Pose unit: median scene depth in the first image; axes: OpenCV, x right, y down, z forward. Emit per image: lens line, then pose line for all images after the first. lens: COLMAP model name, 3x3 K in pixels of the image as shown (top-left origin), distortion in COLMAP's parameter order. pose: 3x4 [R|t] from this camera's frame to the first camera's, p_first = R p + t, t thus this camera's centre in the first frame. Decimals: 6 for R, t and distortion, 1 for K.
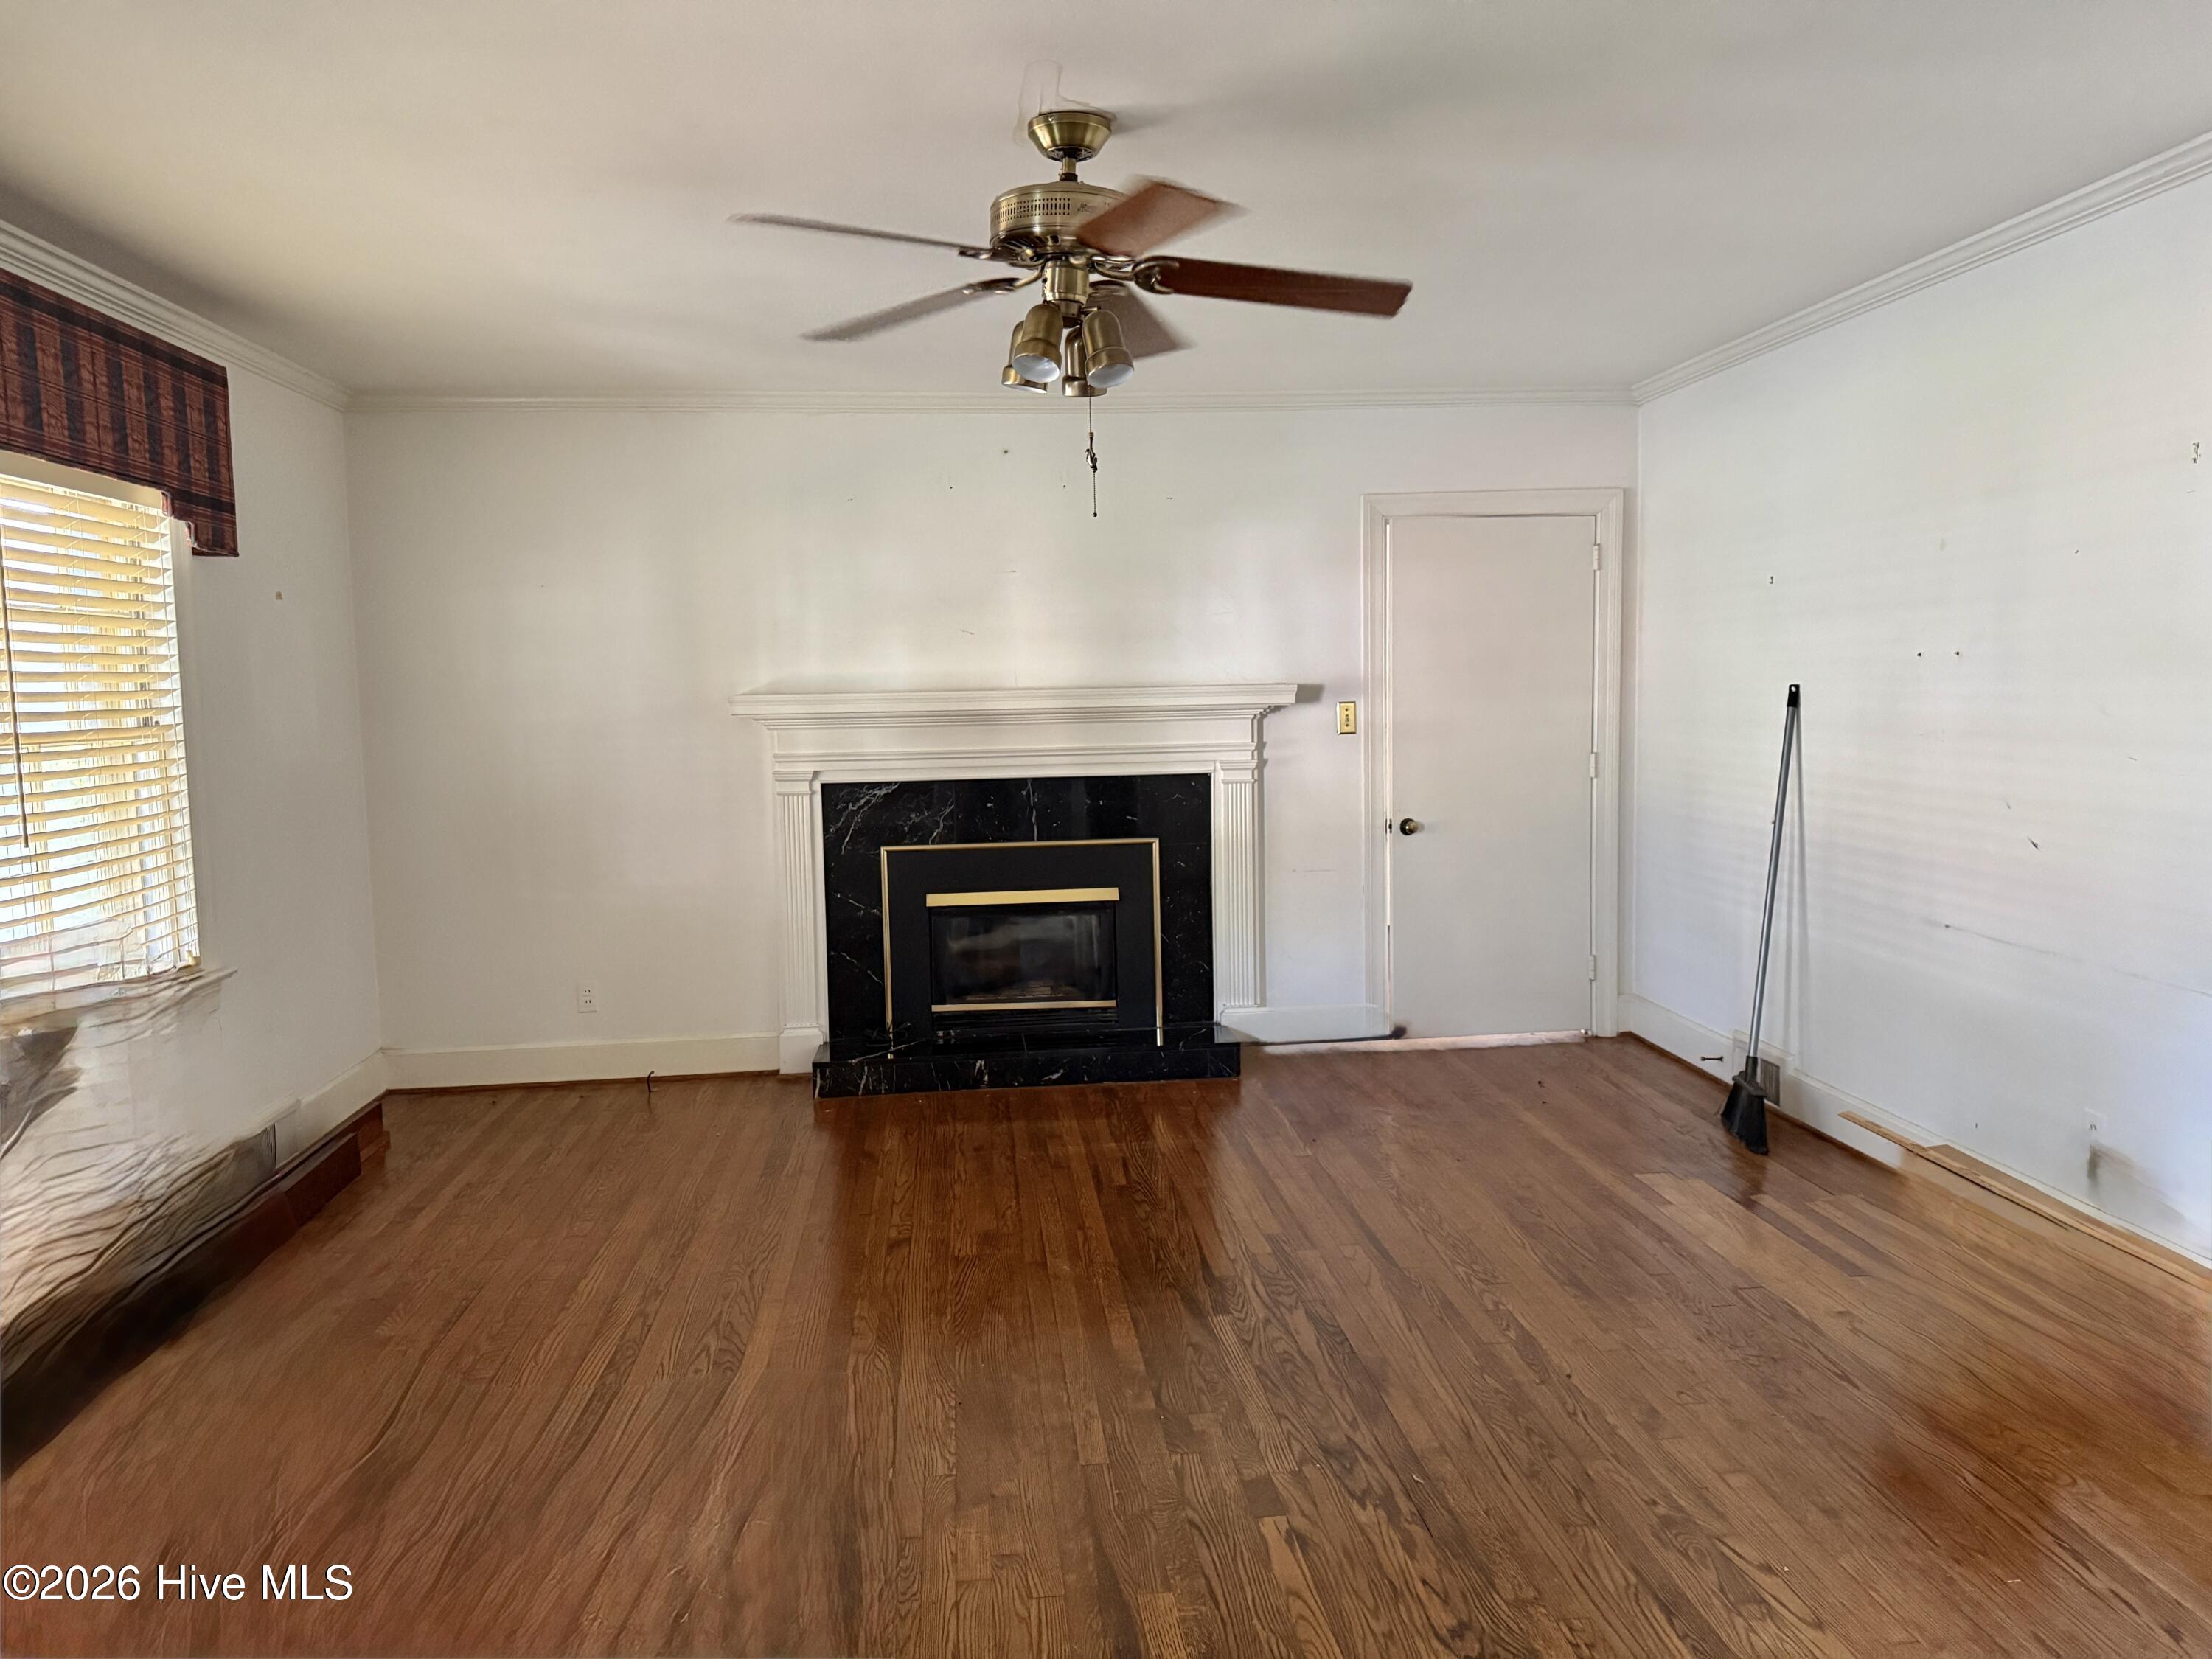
lens RADIAL K [[1575.5, 0, 1106.0], [0, 1575.5, 829.5], [0, 0, 1]] dist [0.050800, -0.057281]
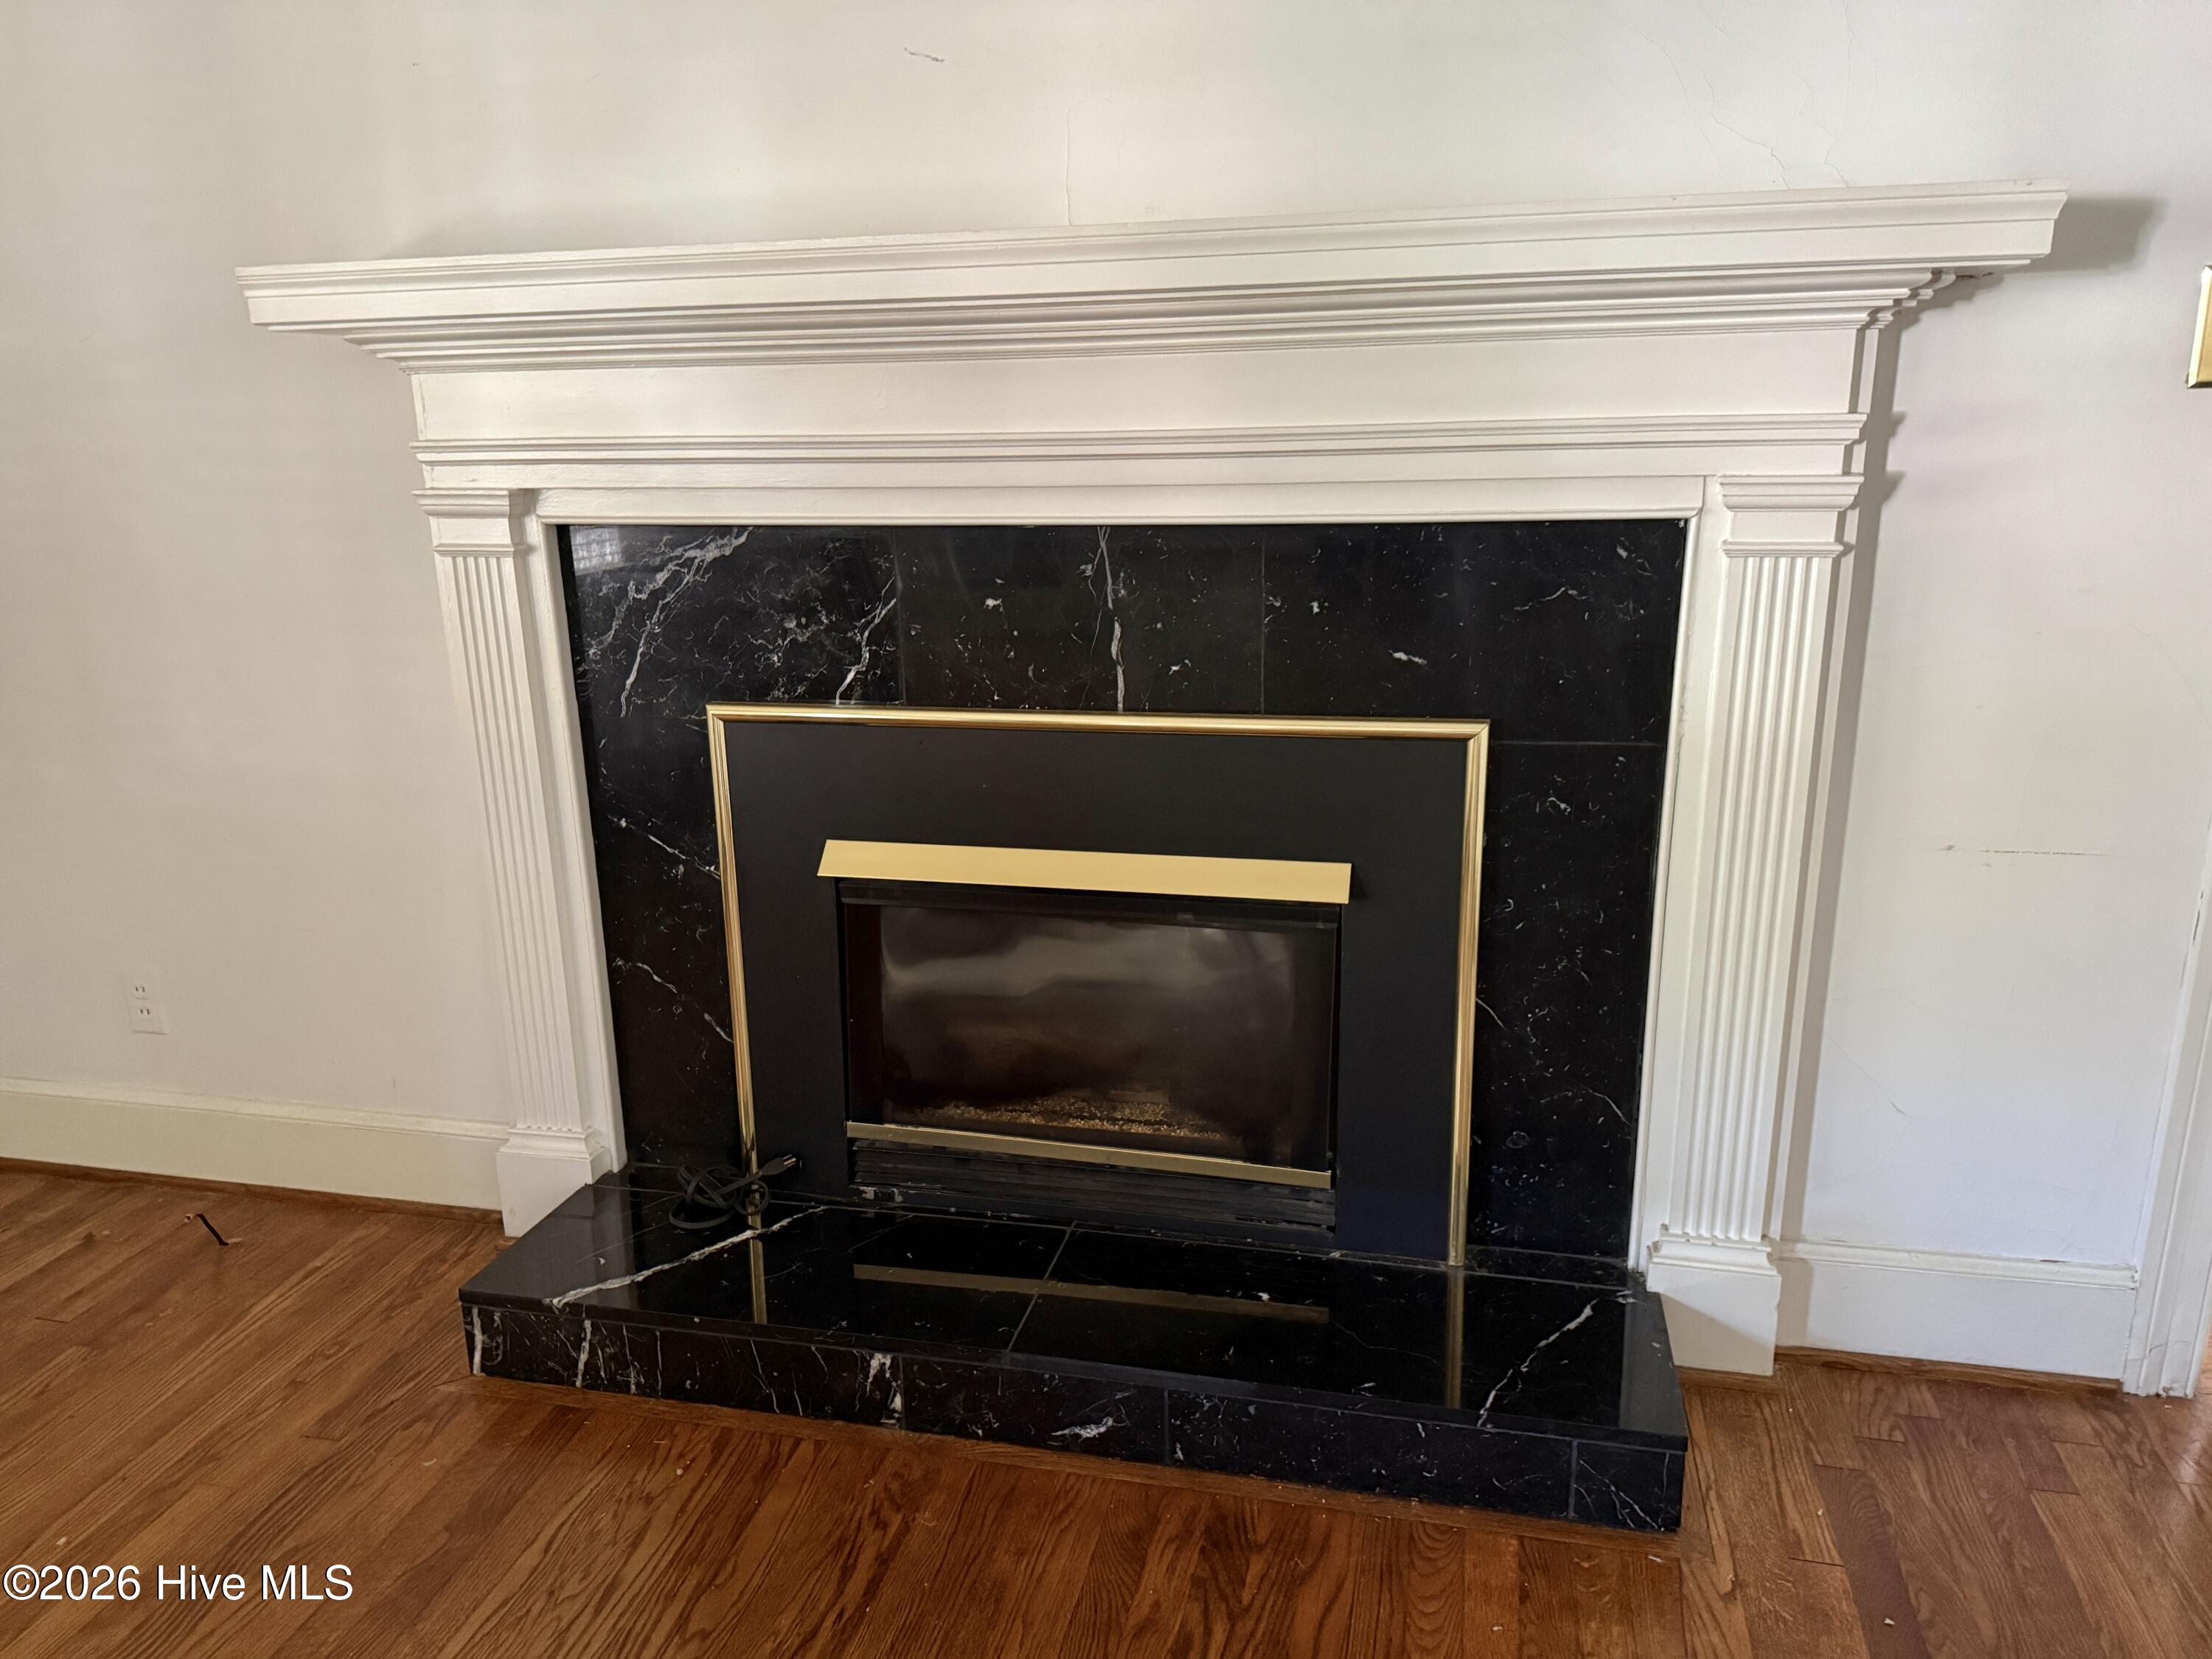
lens RADIAL K [[1484.4, 0, 1106.0], [0, 1484.4, 829.5], [0, 0, 1]] dist [0.058778, -0.042268]
pose [[0.947737, 0.086790, -0.307021, 0.055057], [-0.031027, 0.982800, 0.182047, -0.026600], [0.317540, -0.163007, 0.934129, 0.692466]]
